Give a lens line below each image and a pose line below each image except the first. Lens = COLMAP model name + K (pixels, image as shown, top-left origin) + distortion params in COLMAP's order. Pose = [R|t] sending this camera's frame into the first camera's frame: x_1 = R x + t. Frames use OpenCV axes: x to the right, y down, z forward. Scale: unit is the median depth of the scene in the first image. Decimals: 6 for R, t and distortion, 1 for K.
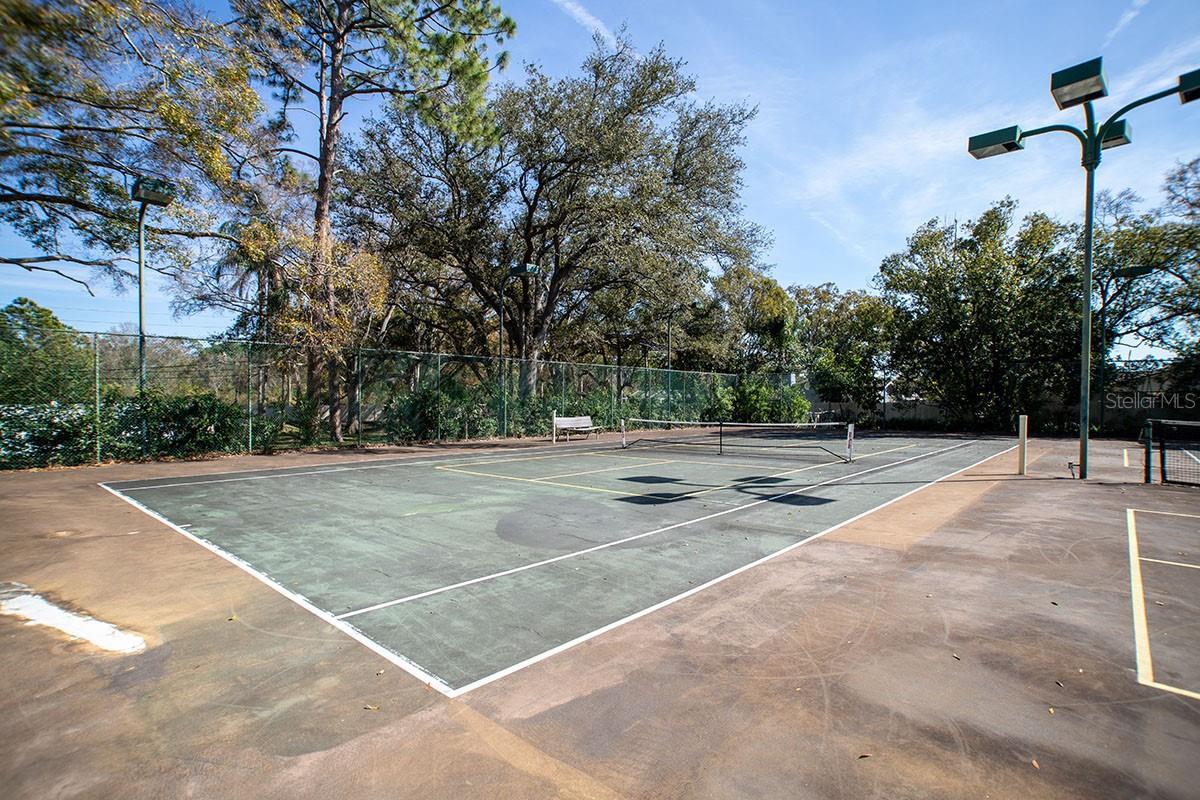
lens RADIAL K [[566.0, 0, 614.0], [0, 566.0, 400.1], [0, 0, 1]] dist [-0.002770, 0.020917]
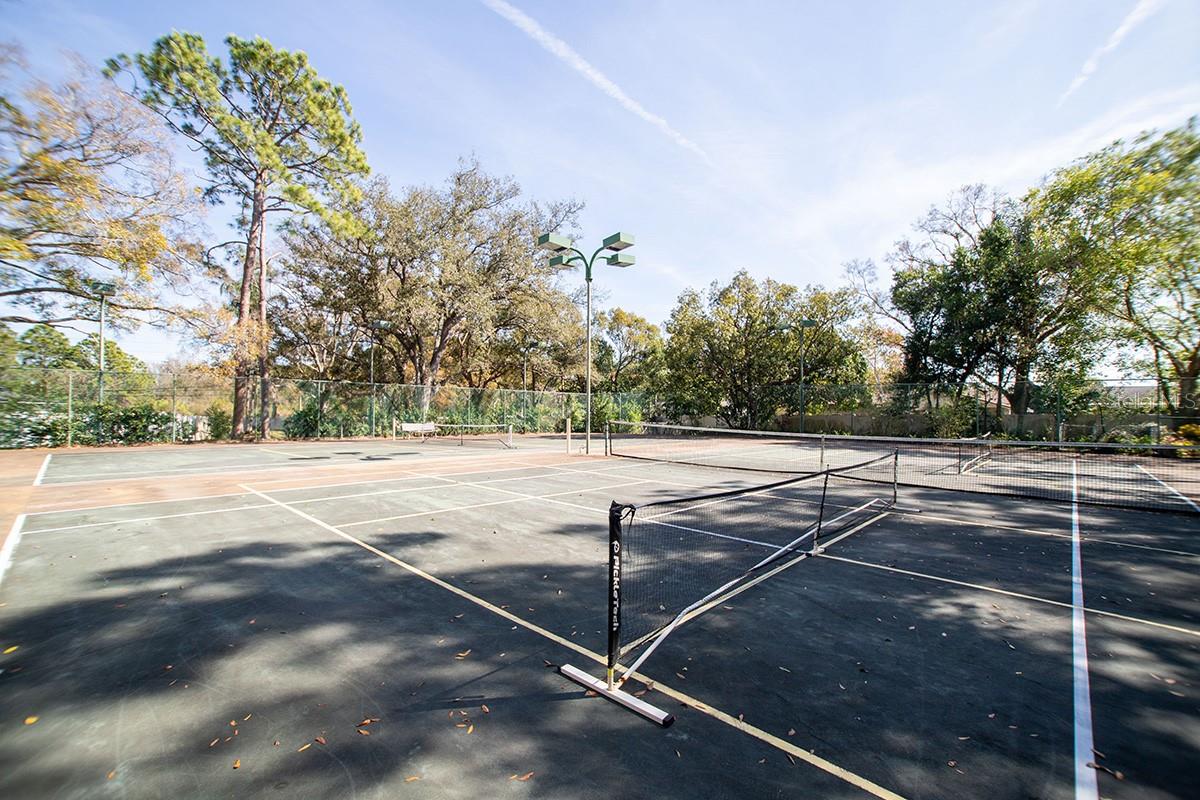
lens RADIAL K [[509.6, 0, 615.8], [0, 509.6, 393.7], [0, 0, 1]] dist [-0.041464, 0.028531]
pose [[0.999765, 0.003342, -0.021433, 0.469095], [-0.004207, 0.999173, -0.040440, 0.004979], [0.021281, 0.040520, 0.998952, -0.288413]]
